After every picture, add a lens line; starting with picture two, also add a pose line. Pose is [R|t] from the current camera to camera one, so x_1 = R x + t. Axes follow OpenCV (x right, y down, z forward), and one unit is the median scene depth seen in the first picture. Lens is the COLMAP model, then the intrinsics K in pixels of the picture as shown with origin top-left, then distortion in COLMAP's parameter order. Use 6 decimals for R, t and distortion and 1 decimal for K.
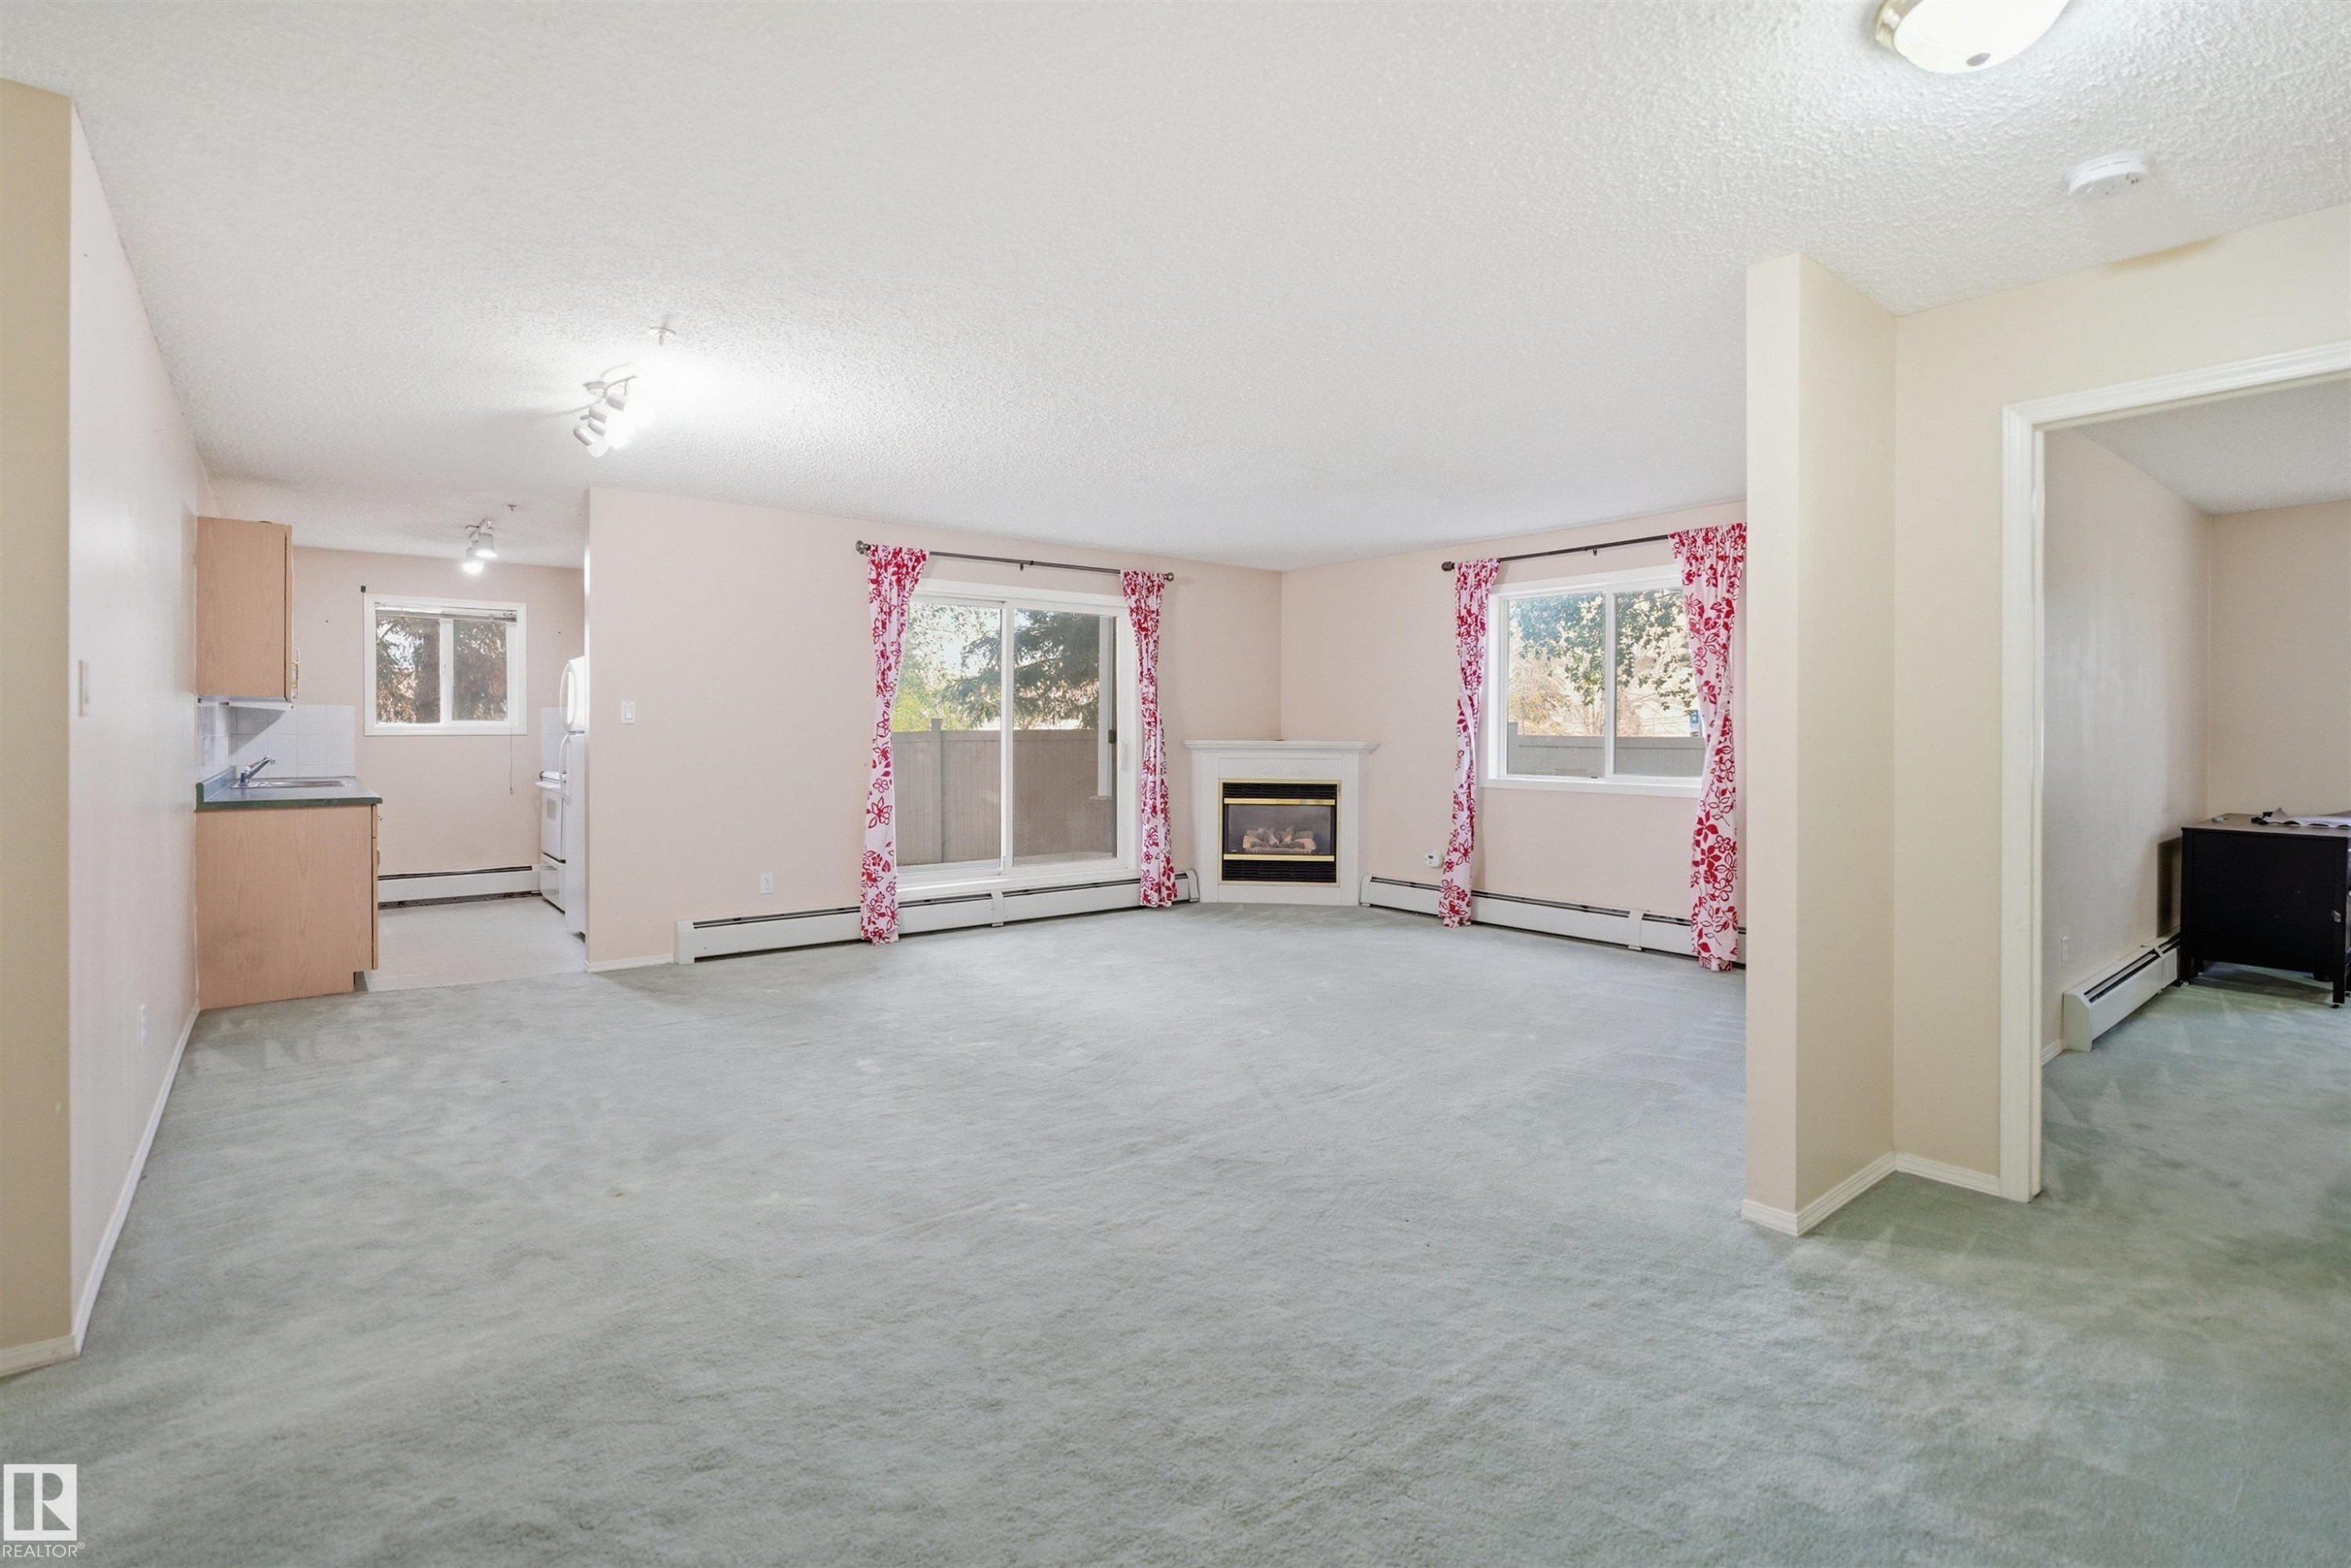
lens RADIAL K [[1078.3, 0, 1182.3], [0, 1078.3, 742.1], [0, 0, 1]] dist [-0.021159, 0.000099]
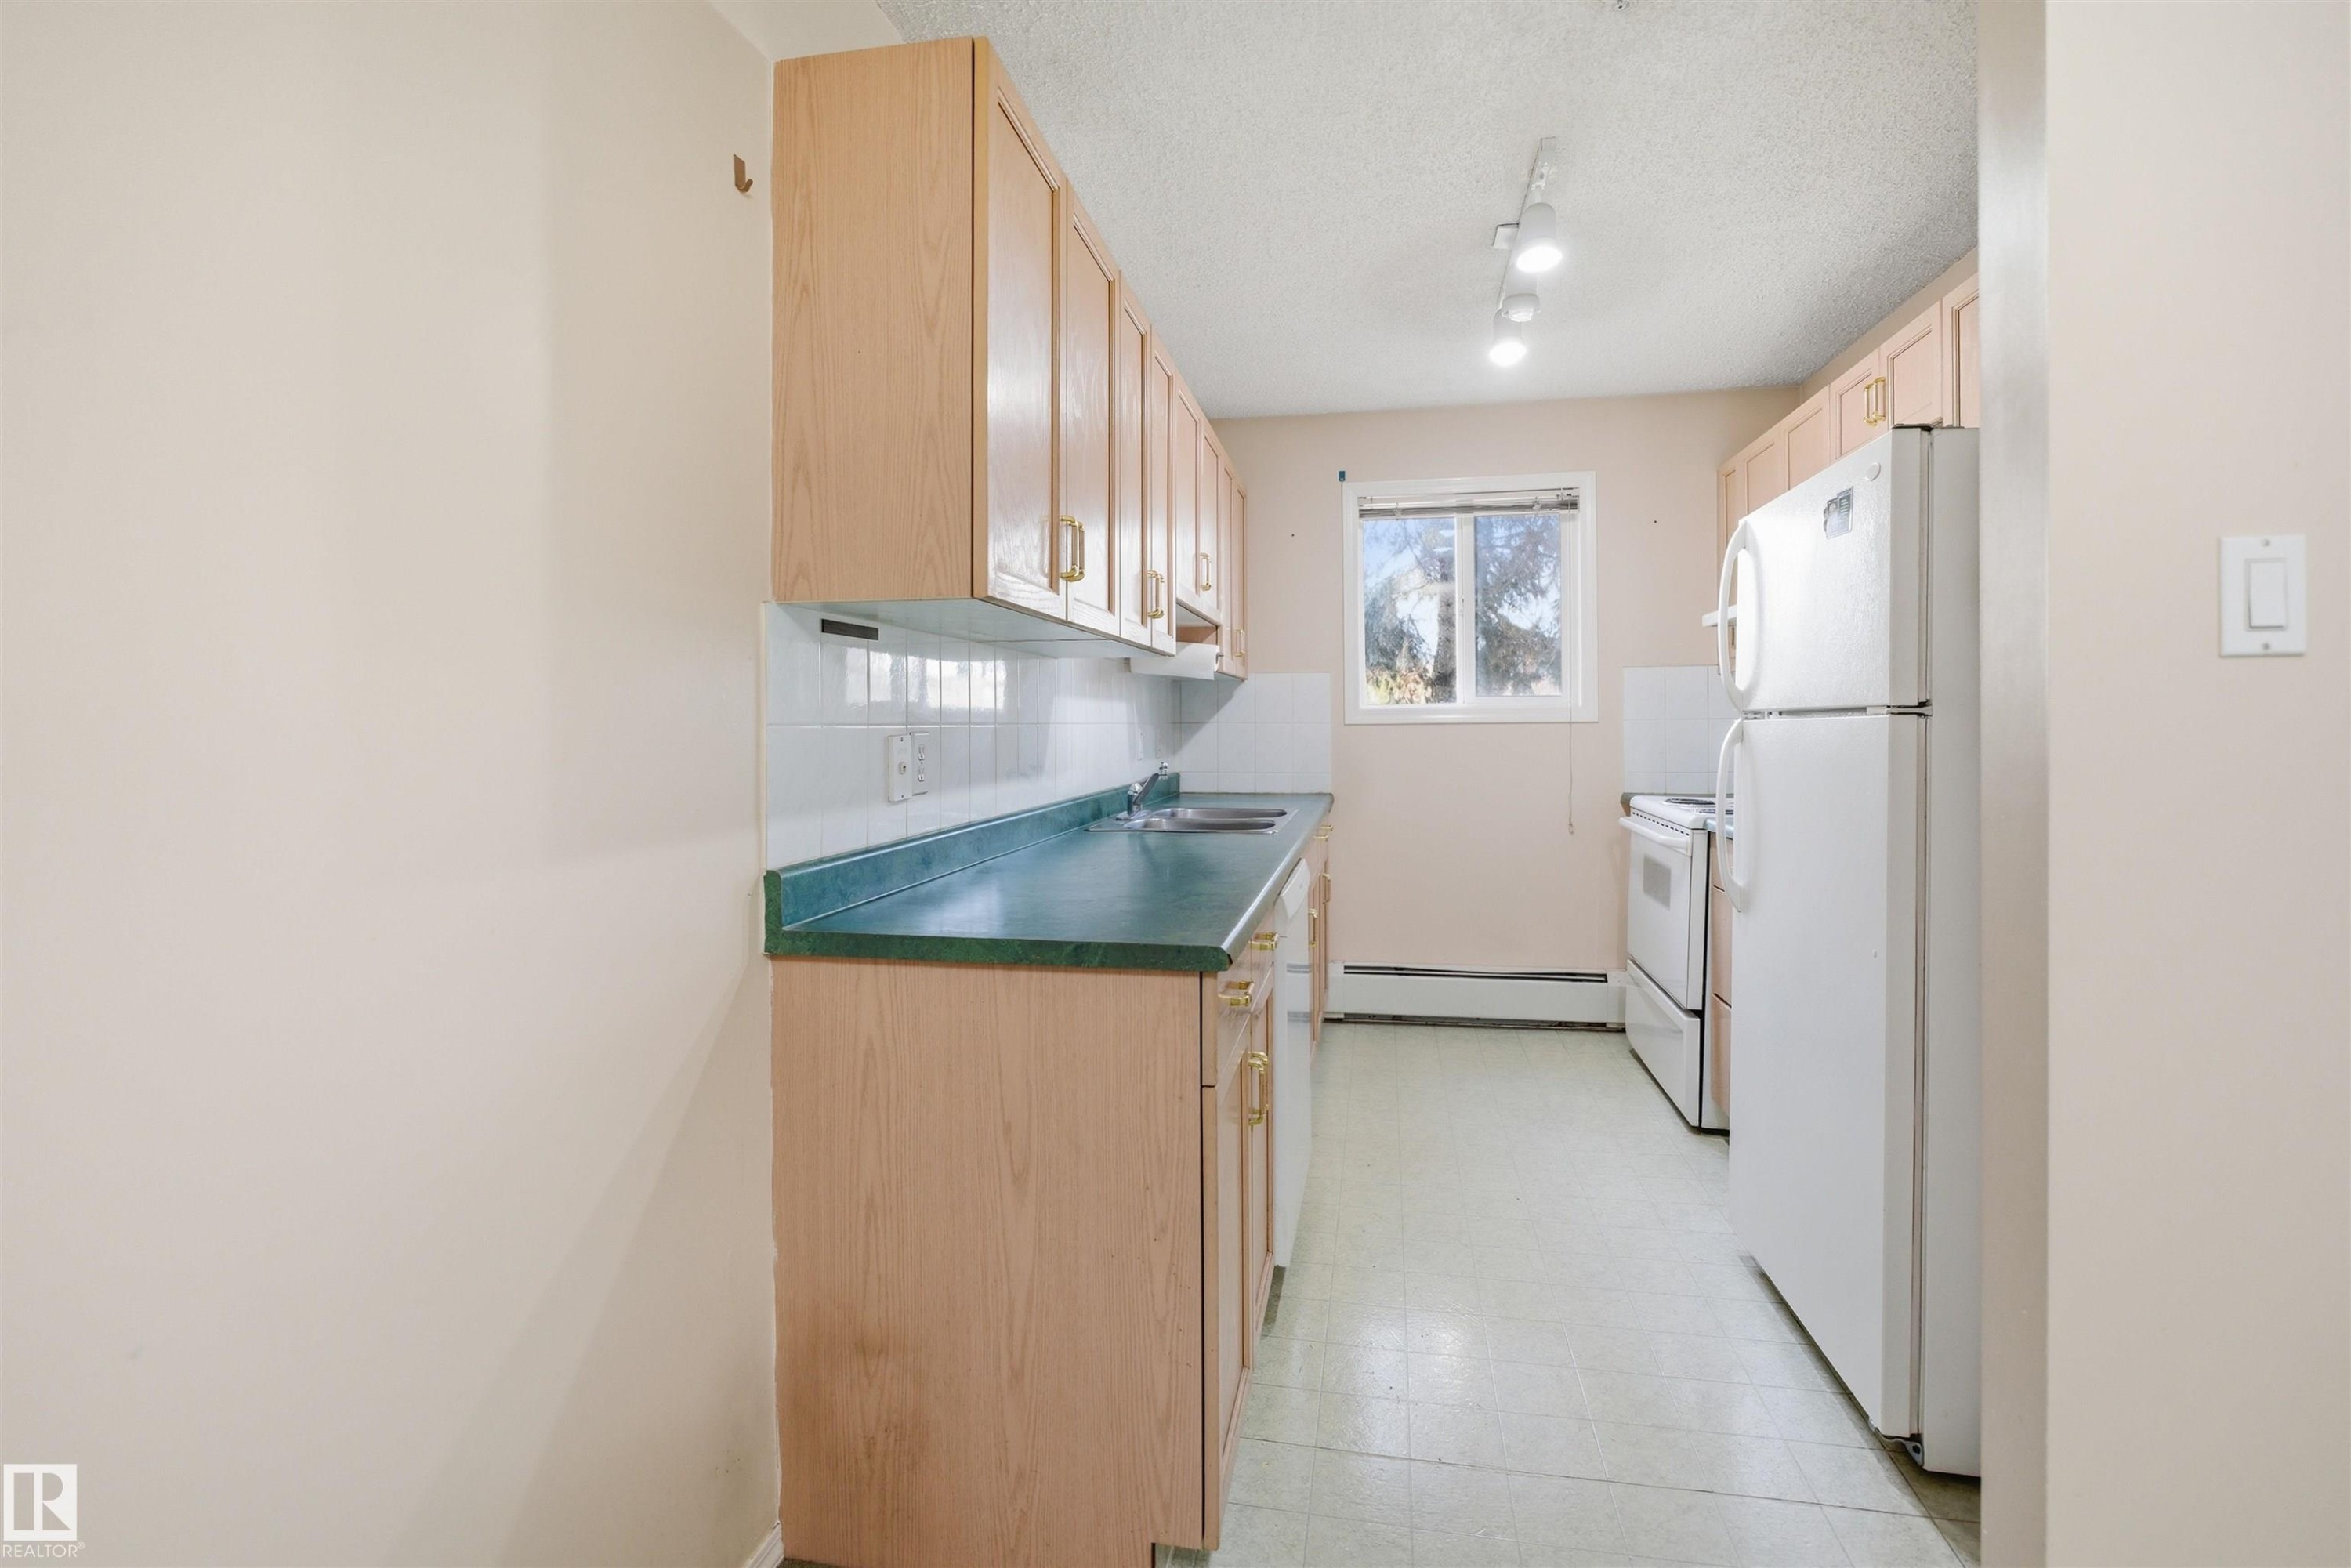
lens RADIAL K [[1093.4, 0, 1177.5], [0, 1093.4, 720.5], [0, 0, 1]] dist [-0.023203, 0.000088]
pose [[0.643289, -0.004480, -0.765610, -0.361884], [-0.001556, 0.999973, -0.007159, -0.003218], [0.765622, 0.005797, 0.643265, 0.537085]]
